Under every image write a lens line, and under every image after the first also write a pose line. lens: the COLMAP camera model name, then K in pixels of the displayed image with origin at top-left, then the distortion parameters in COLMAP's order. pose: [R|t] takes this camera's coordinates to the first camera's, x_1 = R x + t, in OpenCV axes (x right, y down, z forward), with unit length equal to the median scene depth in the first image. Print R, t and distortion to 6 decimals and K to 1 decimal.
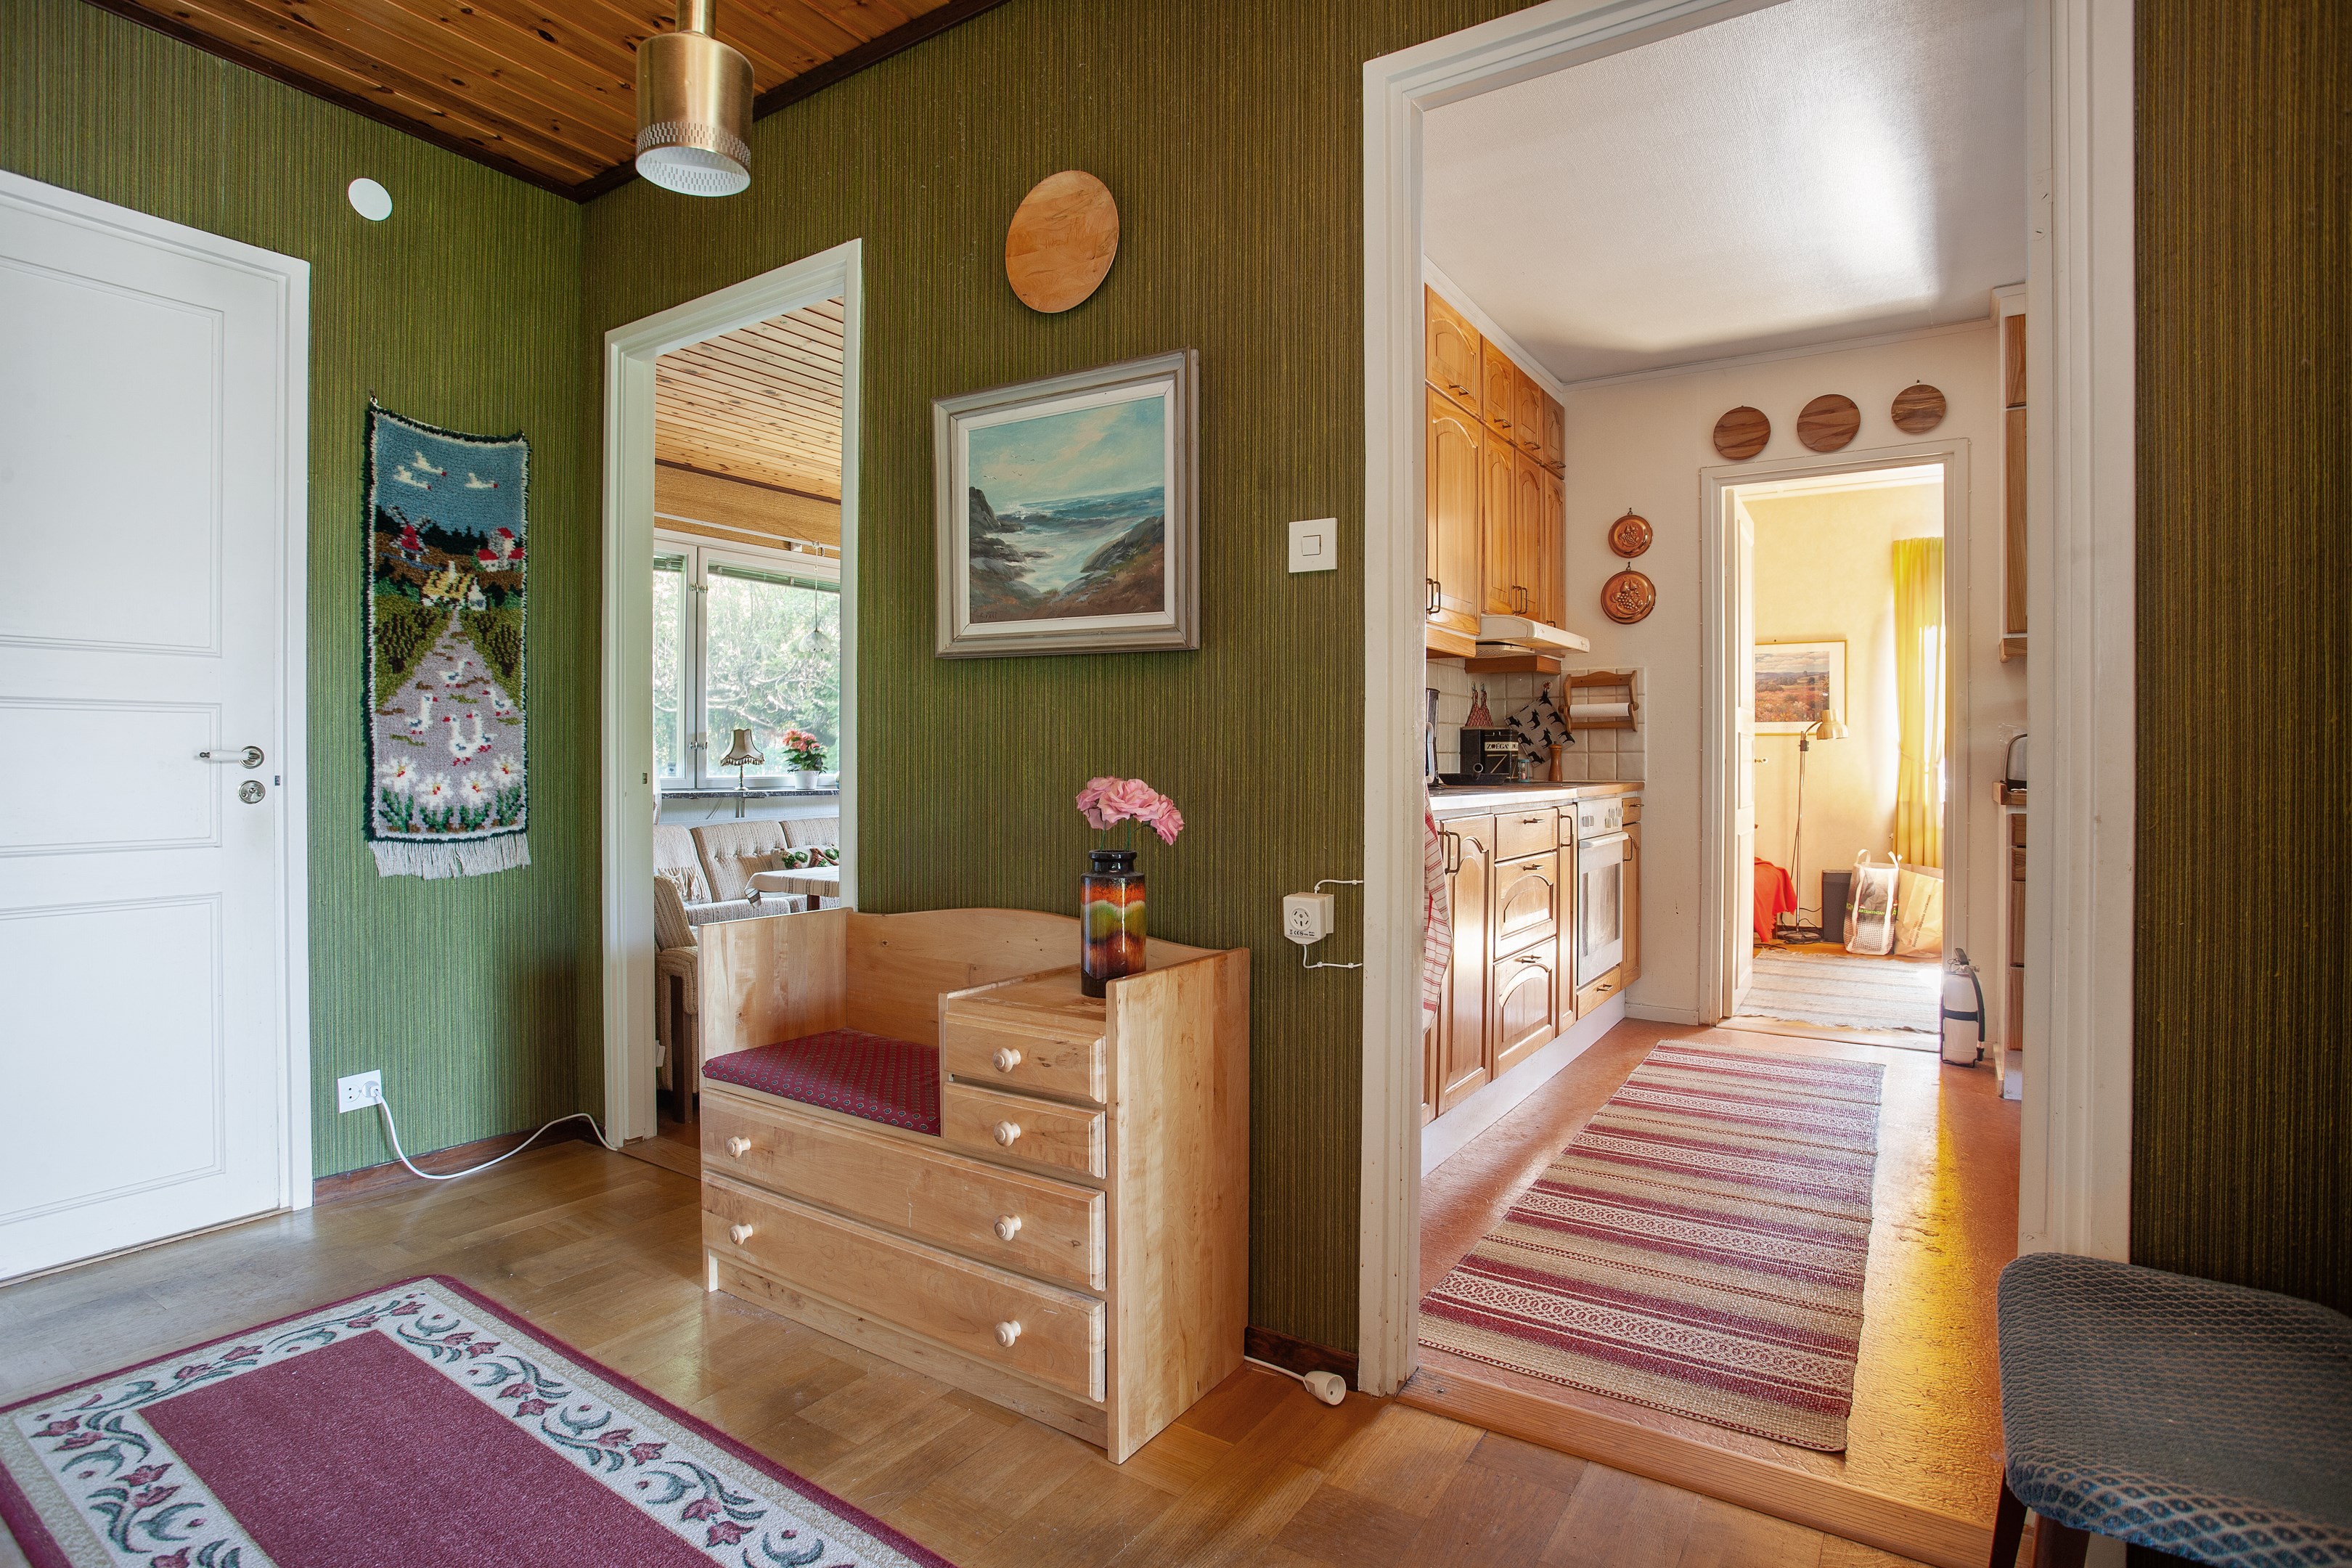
lens RADIAL K [[1206.3, 0, 1321.0], [0, 1206.3, 746.3], [0, 0, 1]] dist [-0.025096, 0.000853]
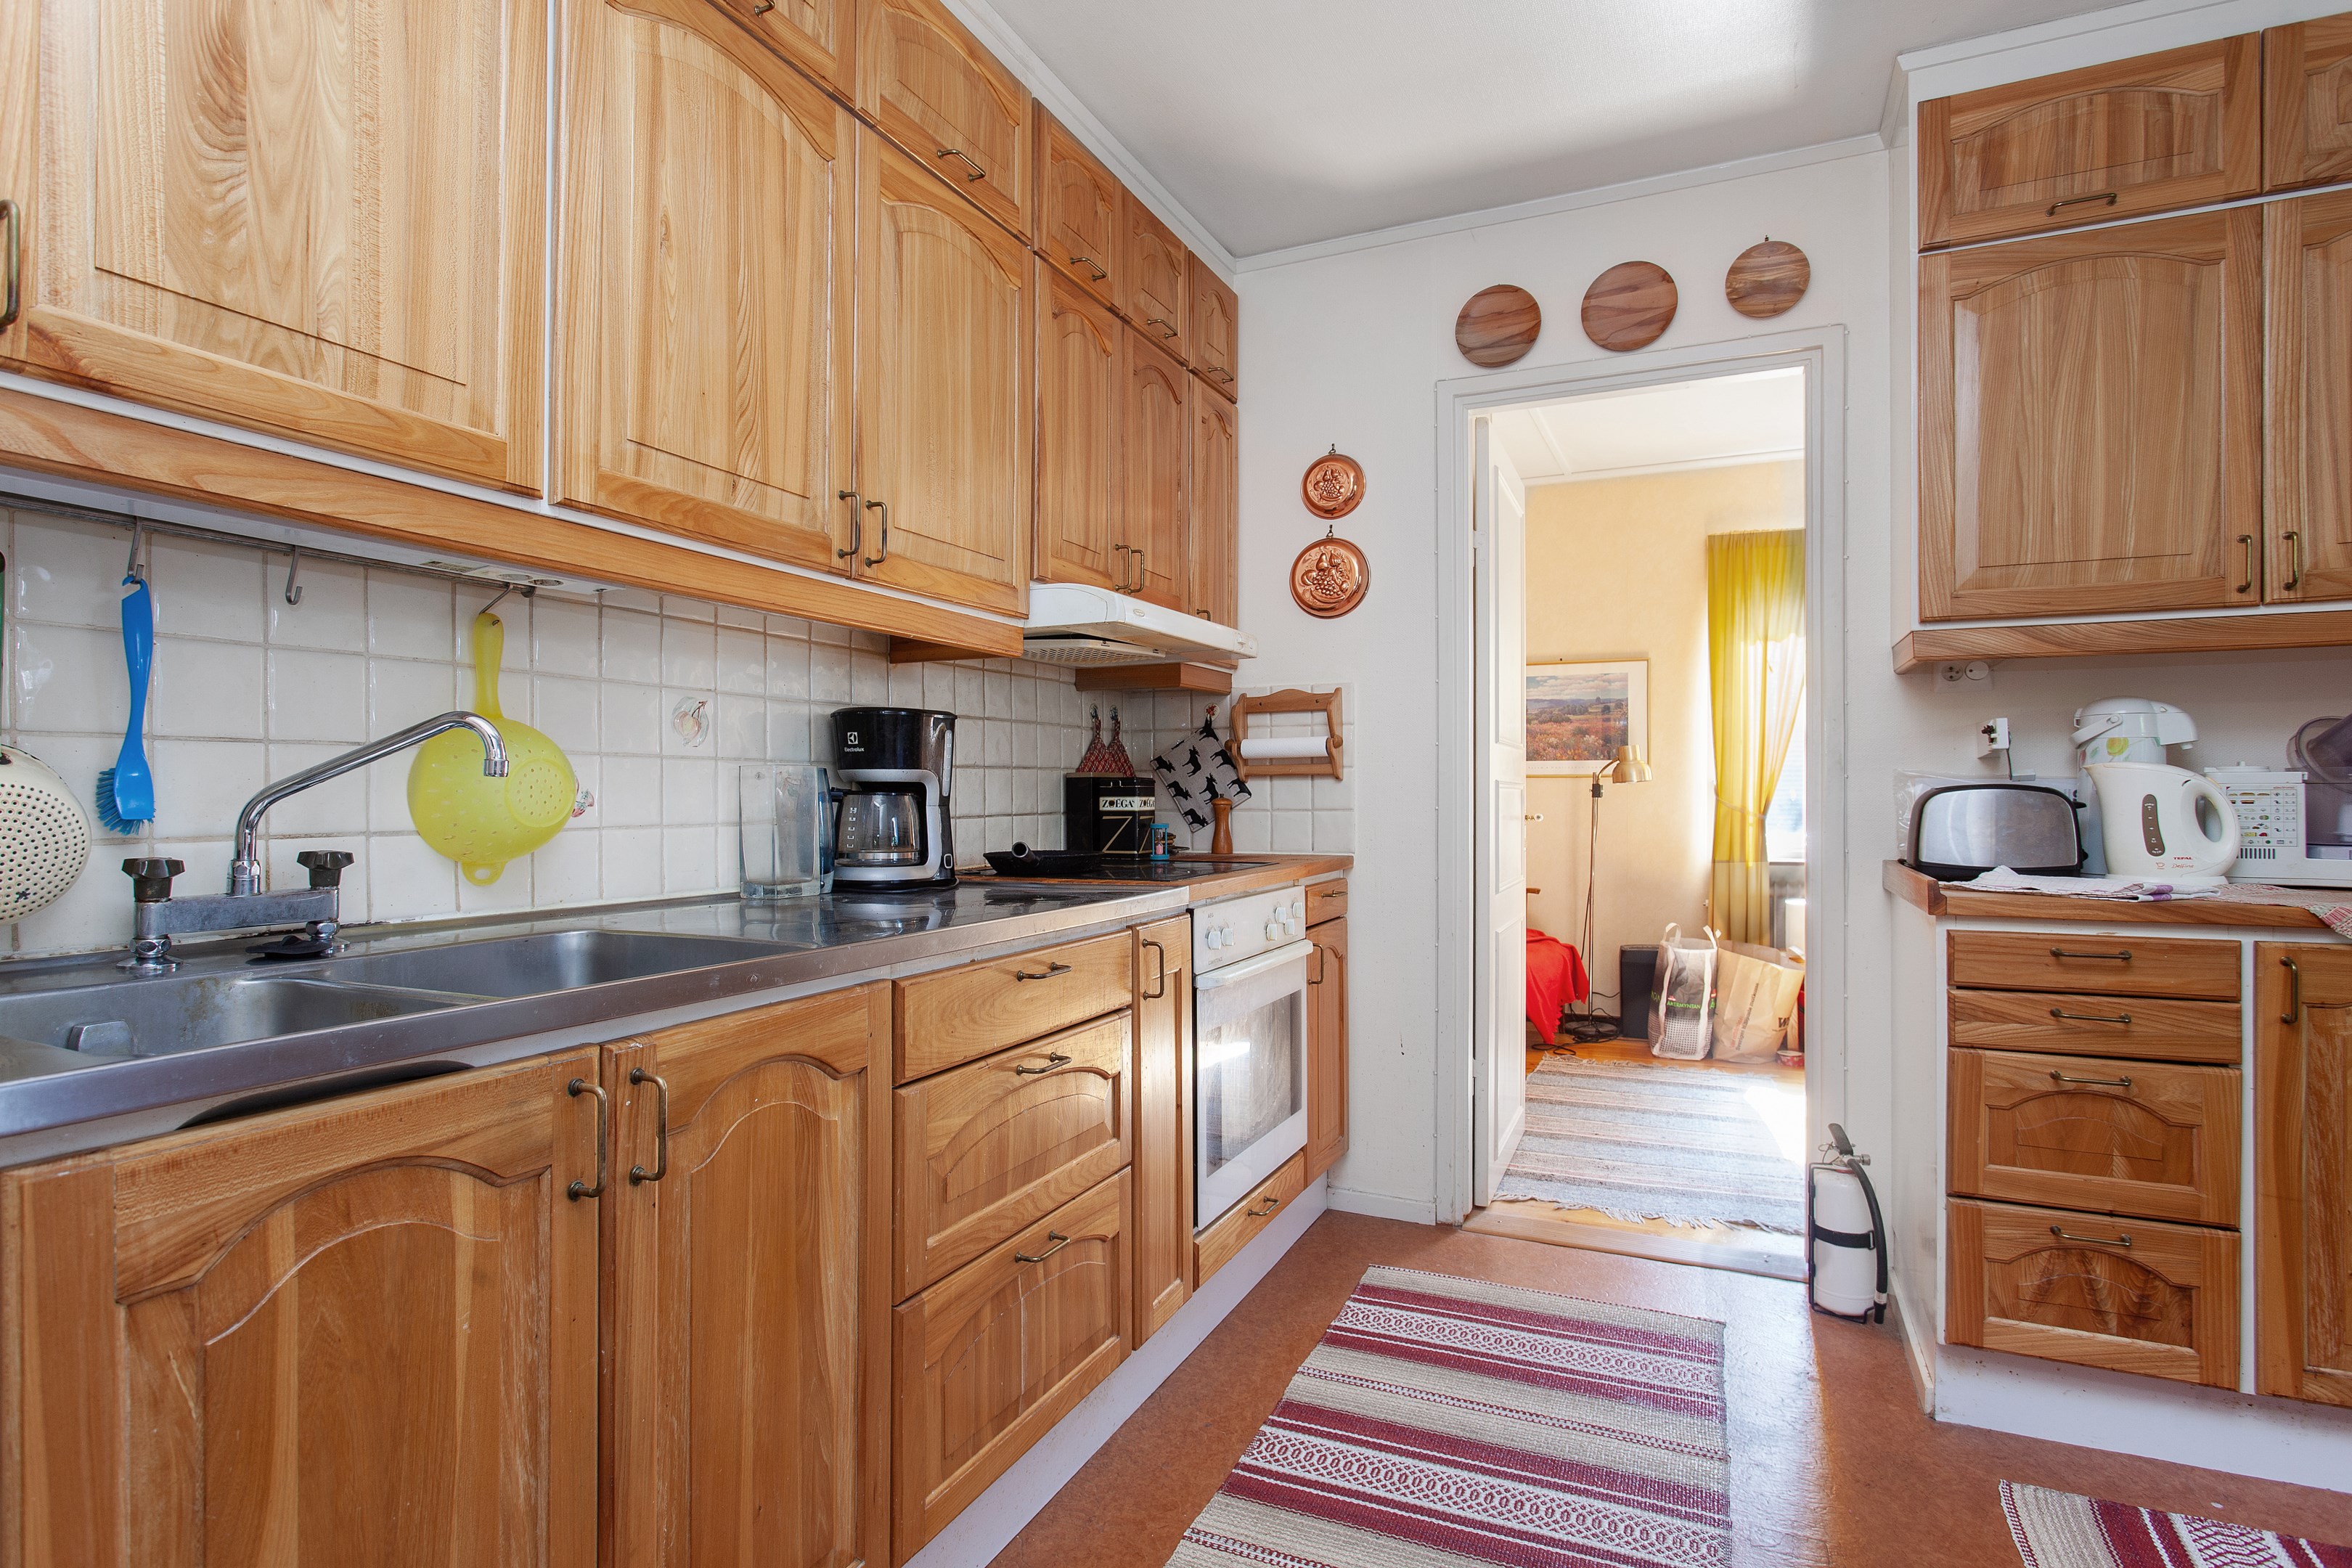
lens RADIAL K [[1220.4, 0, 1161.2], [0, 1220.4, 775.9], [0, 0, 1]] dist [-0.003405, 0.000160]
pose [[0.999349, -0.001555, 0.036048, 0.134872], [0.001760, 0.999982, -0.005660, -0.010254], [-0.036039, 0.005720, 0.999334, 0.323934]]
